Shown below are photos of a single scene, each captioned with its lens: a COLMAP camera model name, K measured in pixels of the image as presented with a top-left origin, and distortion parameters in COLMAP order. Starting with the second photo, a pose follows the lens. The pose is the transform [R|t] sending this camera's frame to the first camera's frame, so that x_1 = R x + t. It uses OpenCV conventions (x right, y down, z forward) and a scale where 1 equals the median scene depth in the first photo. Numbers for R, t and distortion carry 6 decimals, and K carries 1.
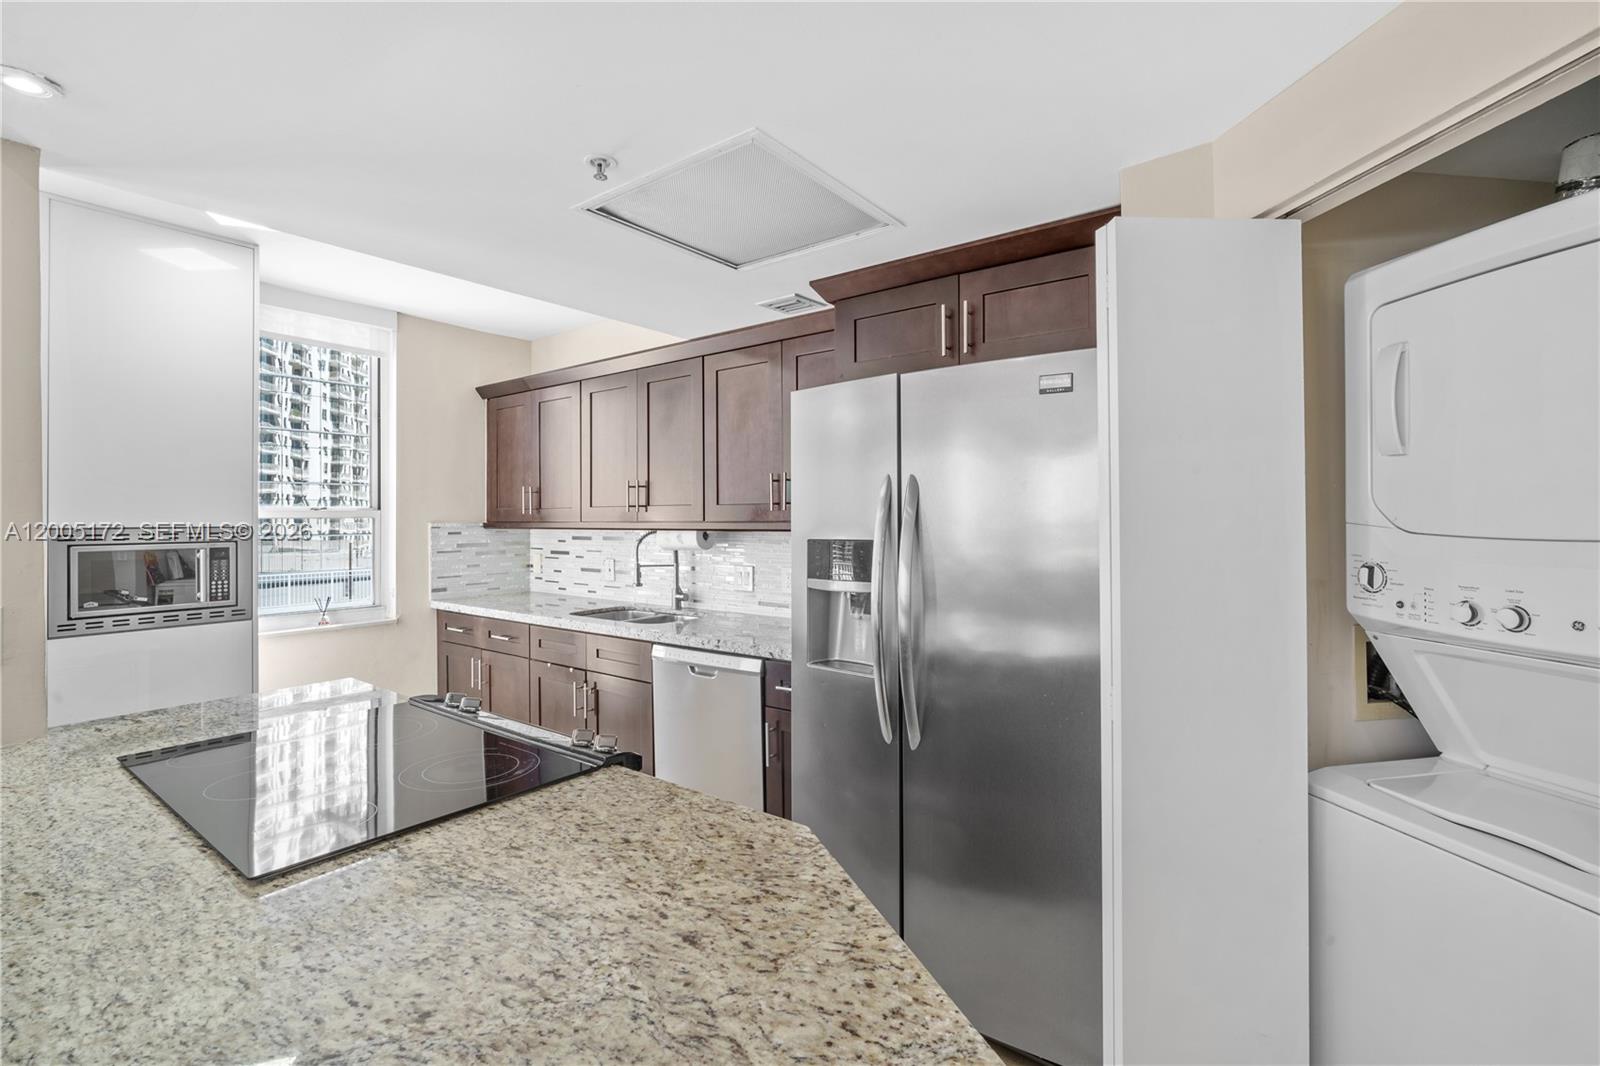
lens RADIAL K [[707.3, 0, 804.5], [0, 707.3, 521.8], [0, 0, 1]] dist [-0.019205, 0.004946]
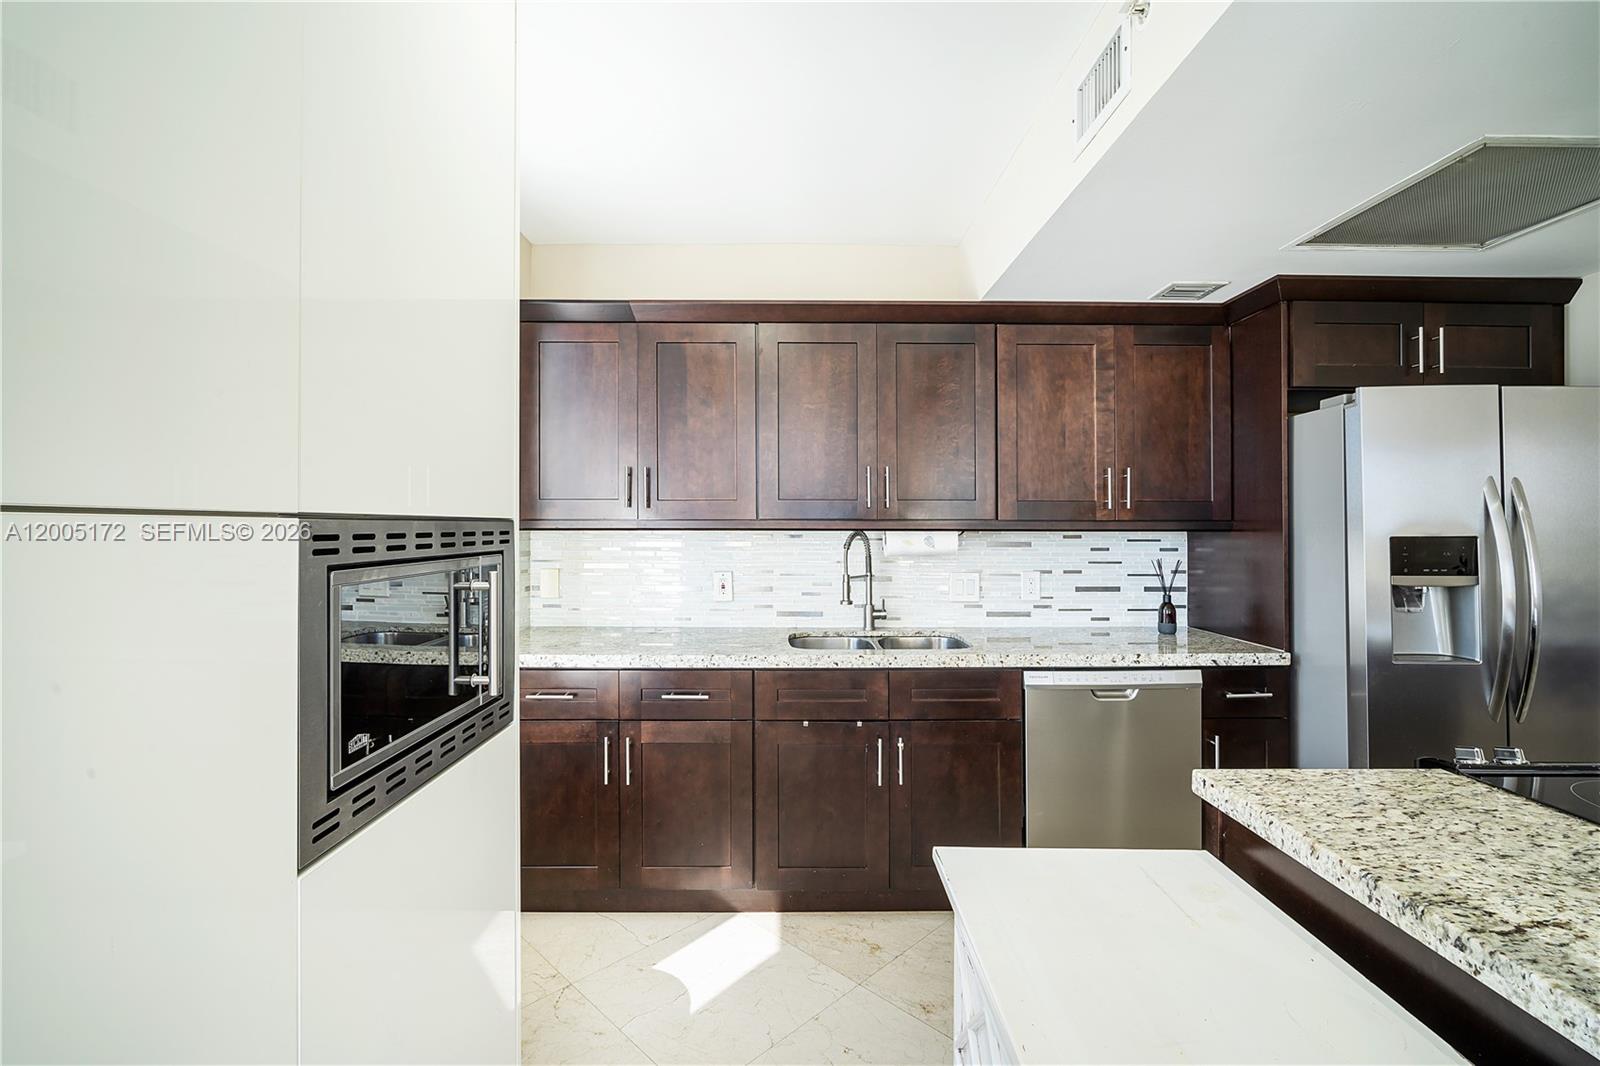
lens RADIAL K [[707.3, 0, 789.6], [0, 707.3, 522.4], [0, 0, 1]] dist [-0.019205, 0.004946]
pose [[0.799086, 0.009150, 0.601147, -0.778499], [-0.003060, 0.999933, -0.011152, 0.011588], [-0.601209, 0.007072, 0.799061, 0.440699]]
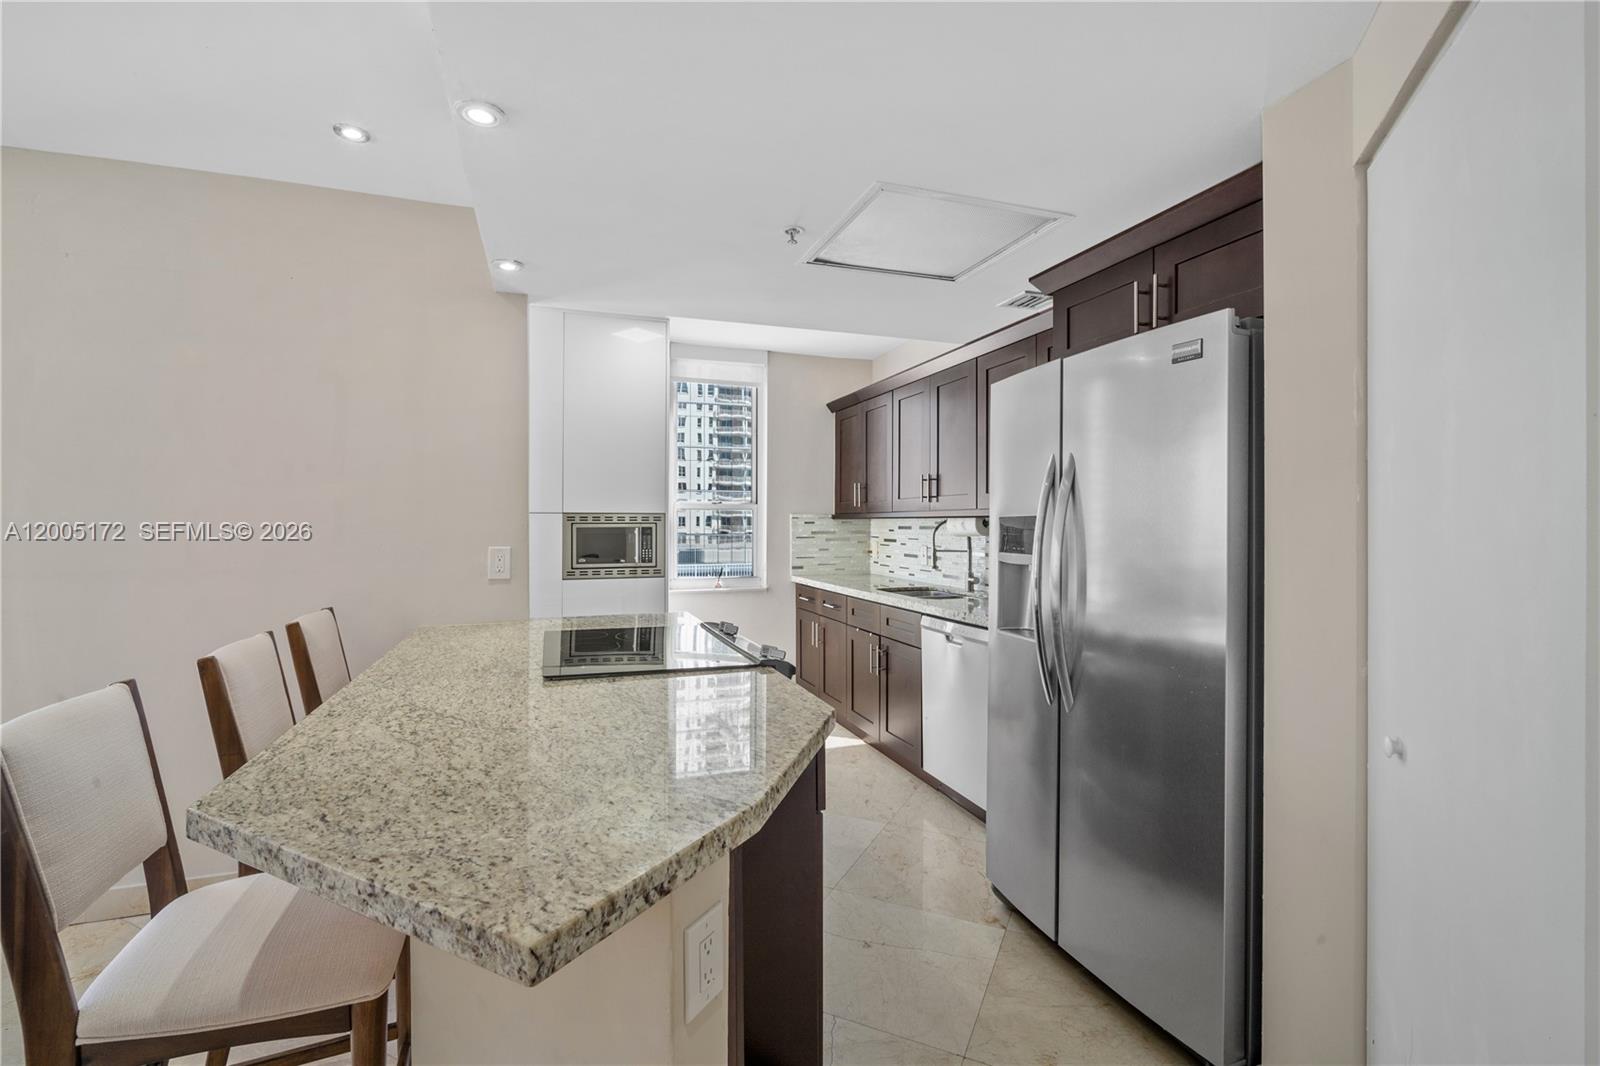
lens RADIAL K [[707.3, 0, 801.1], [0, 707.3, 530.5], [0, 0, 1]] dist [-0.019205, 0.004946]
pose [[0.830870, 0.010782, -0.556362, 0.221274], [-0.007422, 0.999938, 0.008294, 0.023856], [0.556417, -0.002762, 0.830899, -0.053352]]
